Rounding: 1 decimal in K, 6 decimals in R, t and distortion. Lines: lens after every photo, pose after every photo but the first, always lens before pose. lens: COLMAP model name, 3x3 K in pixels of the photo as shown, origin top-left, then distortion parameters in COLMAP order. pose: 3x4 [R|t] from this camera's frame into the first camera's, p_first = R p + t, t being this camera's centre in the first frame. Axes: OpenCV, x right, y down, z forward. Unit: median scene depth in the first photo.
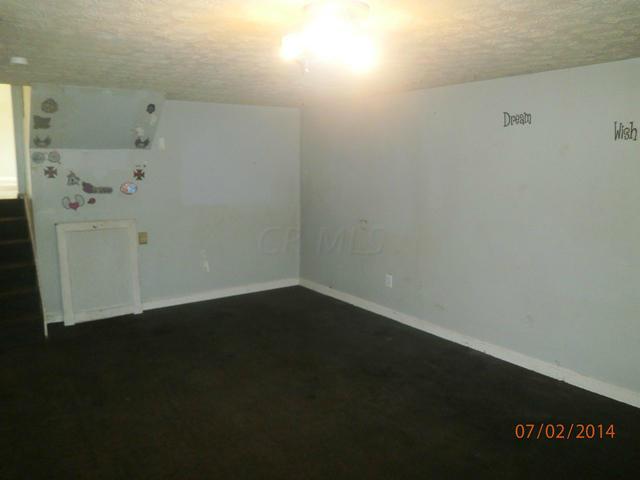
lens RADIAL K [[486.7, 0, 320.0], [0, 486.7, 240.0], [0, 0, 1]] dist [0.002784, 0.002562]
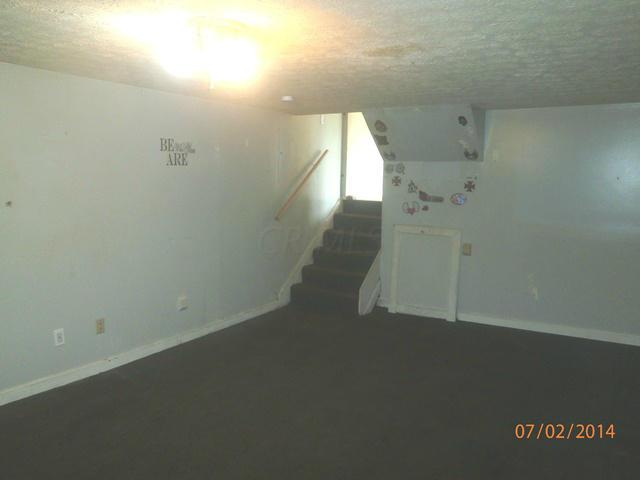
lens RADIAL K [[484.9, 0, 320.0], [0, 484.9, 240.0], [0, 0, 1]] dist [-0.002713, -0.000346]
pose [[0.502600, 0.133986, -0.854073, 0.364408], [-0.154916, 0.985885, 0.063500, -0.042265], [0.850526, 0.100394, 0.516262, 0.239245]]
